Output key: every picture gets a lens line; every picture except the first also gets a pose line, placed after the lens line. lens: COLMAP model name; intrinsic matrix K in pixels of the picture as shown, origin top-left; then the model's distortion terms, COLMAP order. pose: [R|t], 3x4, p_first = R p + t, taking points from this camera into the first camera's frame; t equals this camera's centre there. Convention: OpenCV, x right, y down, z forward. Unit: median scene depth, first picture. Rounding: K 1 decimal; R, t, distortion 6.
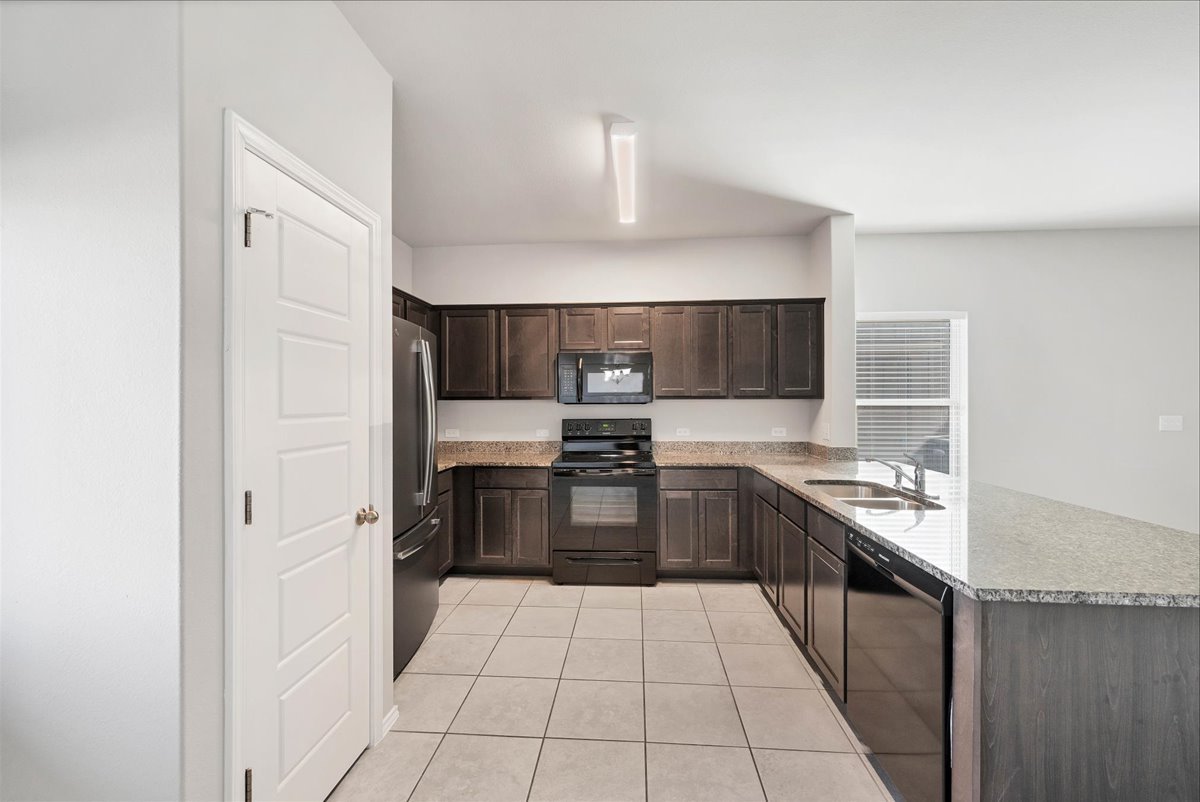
lens RADIAL K [[486.1, 0, 595.2], [0, 486.1, 400.4], [0, 0, 1]] dist [0.000871, -0.000127]
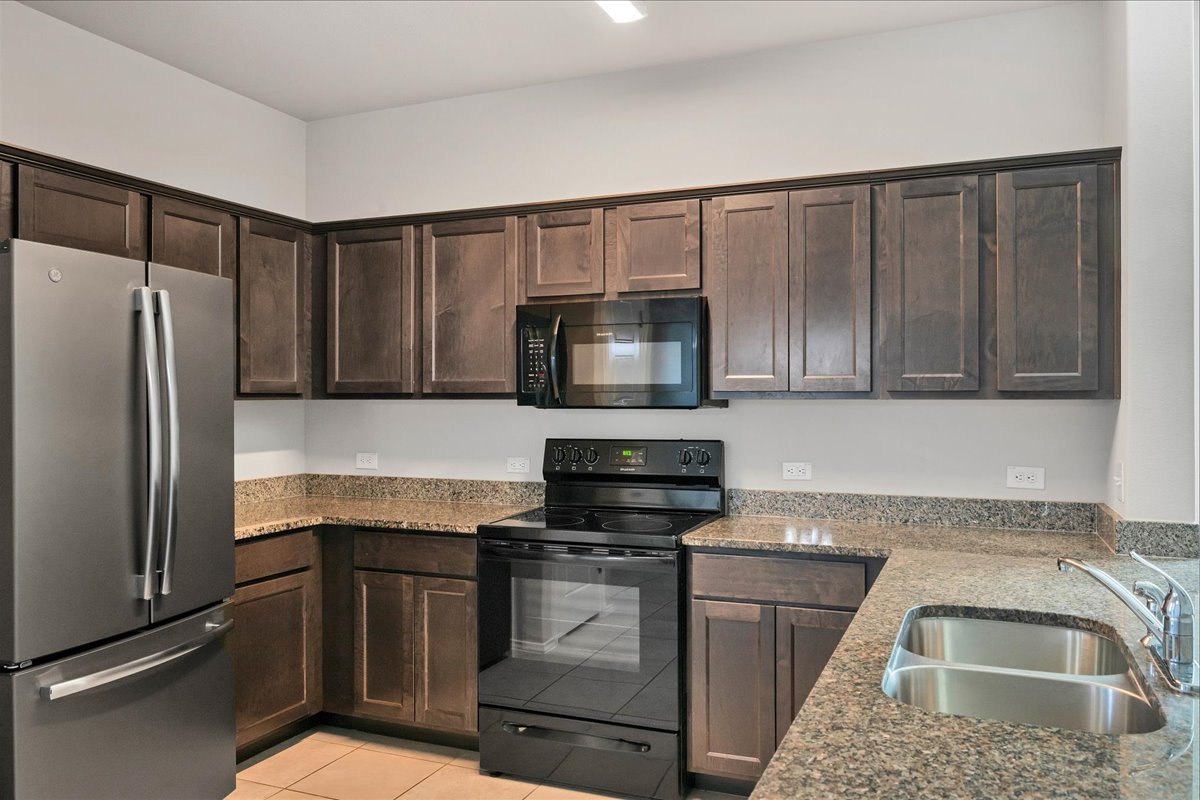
lens RADIAL K [[905.2, 0, 595.7], [0, 905.2, 395.9], [0, 0, 1]] dist [-0.002283, 0.000832]
pose [[0.948219, 0.001505, -0.317614, 0.298278], [-0.002294, 0.999995, -0.002112, -0.003224], [0.317609, 0.002731, 0.948218, 0.154065]]
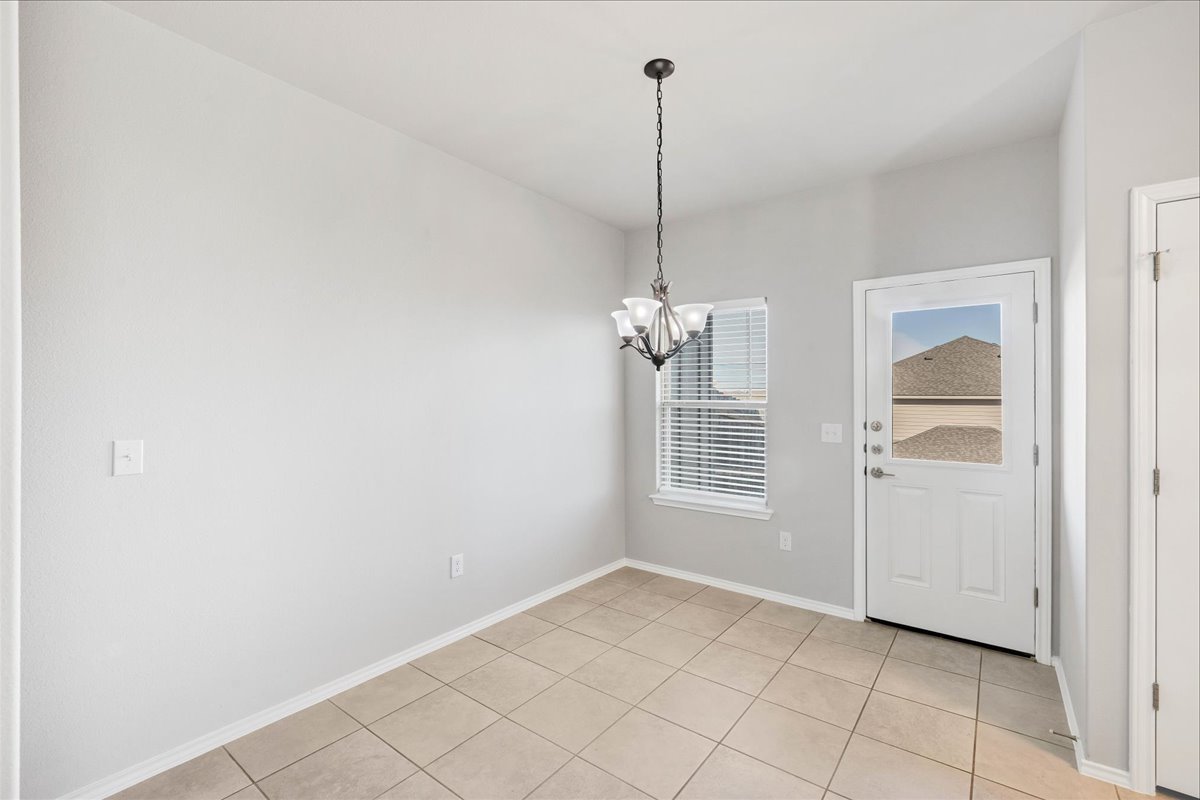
lens RADIAL K [[523.8, 0, 605.5], [0, 523.8, 395.4], [0, 0, 1]] dist [0.000456, 0.000052]
pose [[-0.540221, 0.000663, -0.841523, 0.435077], [0.000132, 1.000000, 0.000703, -0.003597], [0.841523, 0.000269, -0.540221, 0.179270]]
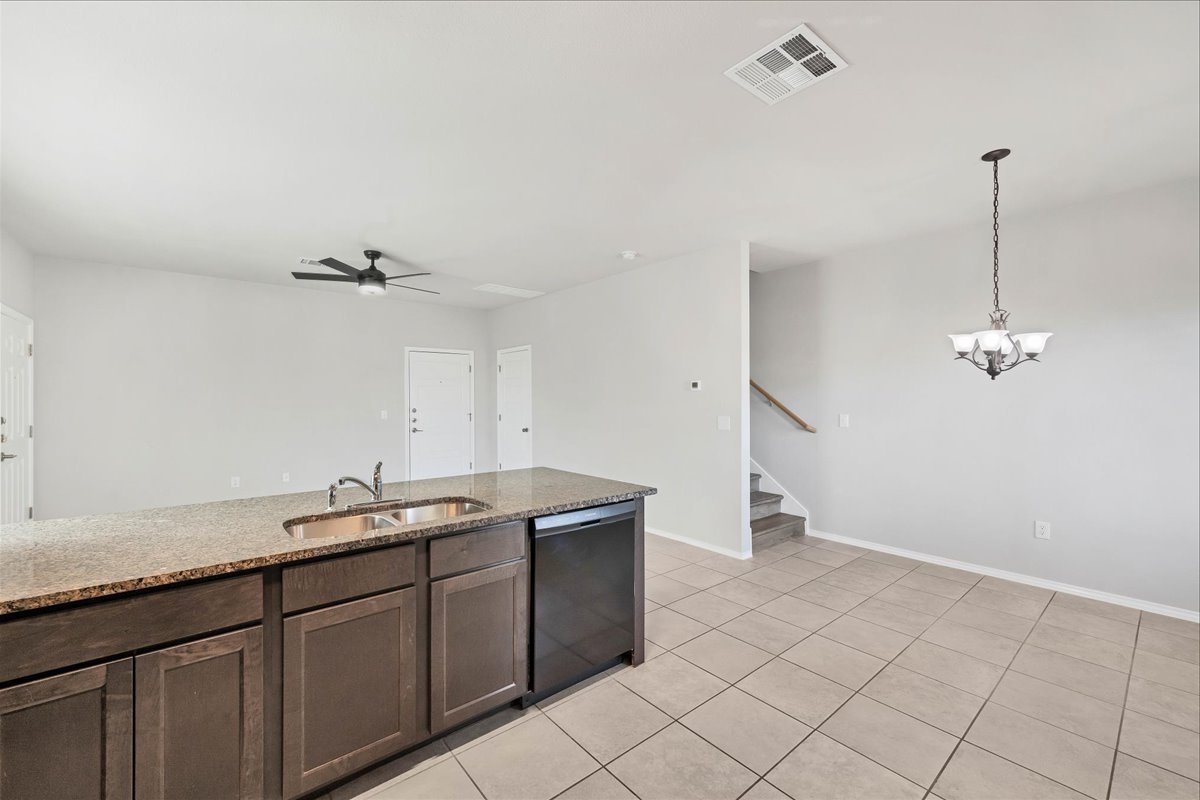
lens RADIAL K [[486.1, 0, 601.4], [0, 486.1, 392.9], [0, 0, 1]] dist [0.000871, -0.000127]
pose [[-0.707405, 0.009928, 0.706739, -0.182081], [0.002428, 0.999930, -0.011616, -0.003498], [-0.706804, -0.006501, -0.707379, 0.848342]]
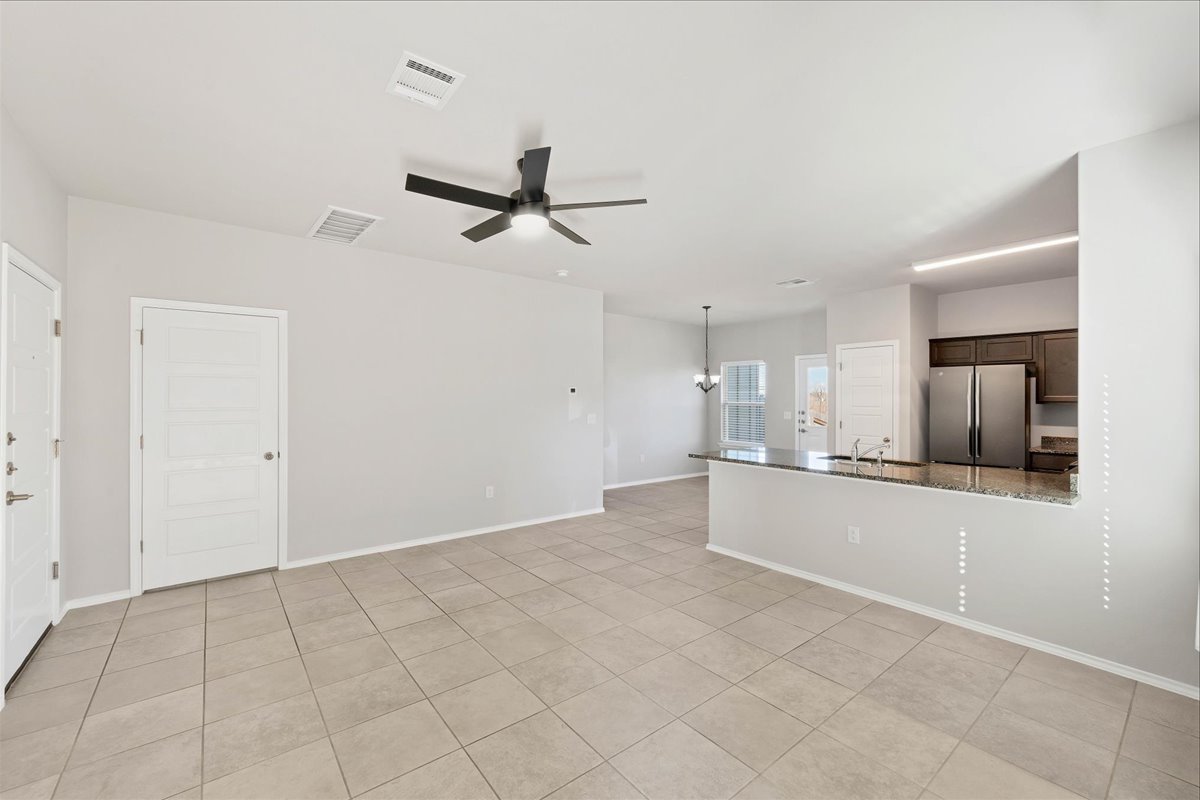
lens RADIAL K [[486.1, 0, 595.8], [0, 486.1, 401.6], [0, 0, 1]] dist [0.000871, -0.000127]
pose [[-0.741423, 0.004169, -0.671025, 1.485809], [-0.003526, 0.999943, 0.010108, -0.016160], [0.671029, 0.009860, -0.741365, 1.017407]]
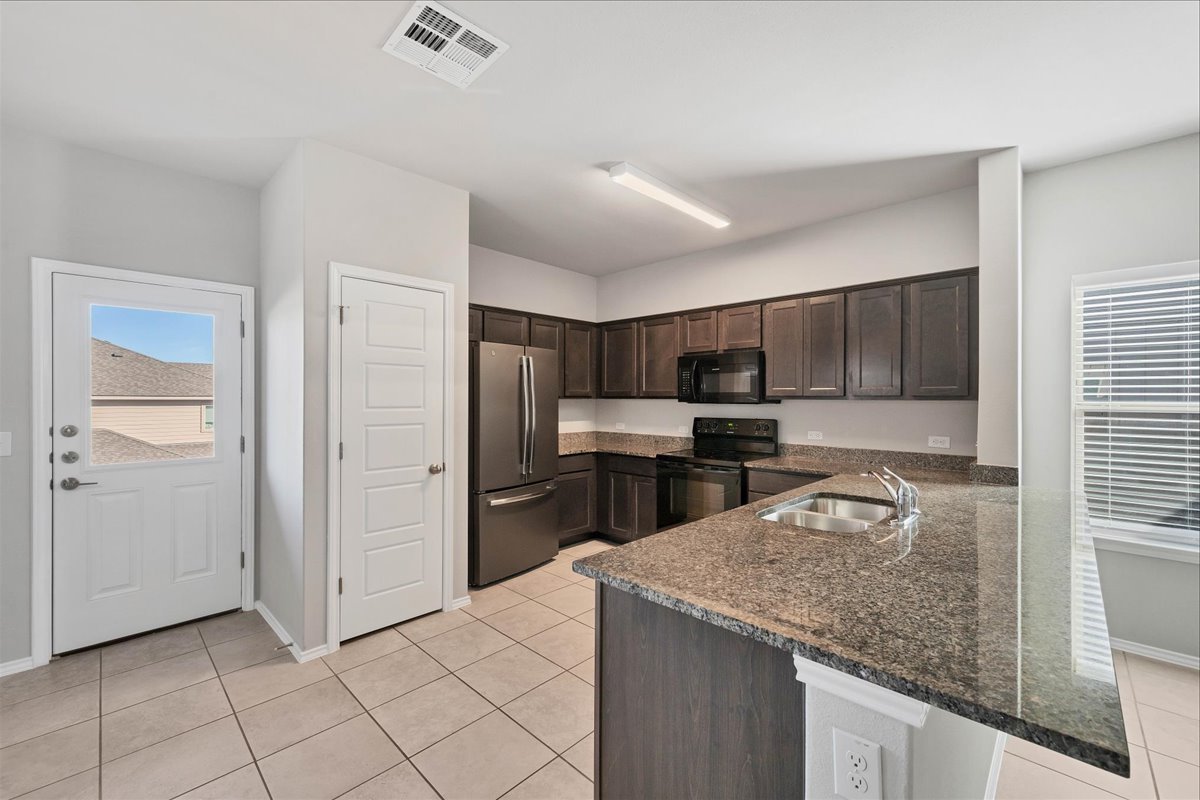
lens RADIAL K [[486.1, 0, 596.8], [0, 486.1, 398.2], [0, 0, 1]] dist [0.000871, -0.000127]
pose [[0.767447, 0.005424, -0.641089, 0.497699], [-0.005374, 0.999984, 0.002027, -0.004724], [0.641090, 0.001890, 0.767464, 0.039392]]
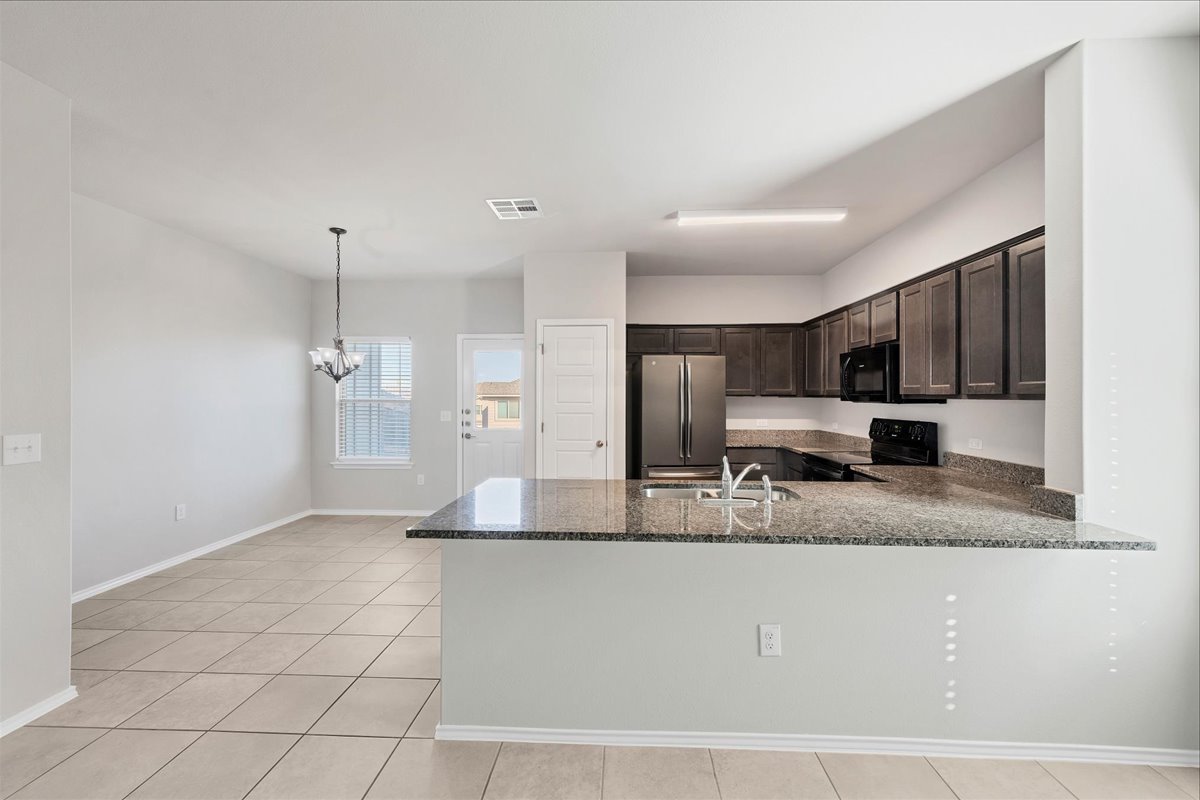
lens RADIAL K [[486.1, 0, 599.6], [0, 486.1, 395.0], [0, 0, 1]] dist [0.000871, -0.000127]
pose [[0.023544, 0.001987, -0.999721, 0.988629], [-0.003396, 0.999992, 0.001908, -0.008196], [0.999717, 0.003350, 0.023550, 0.462156]]
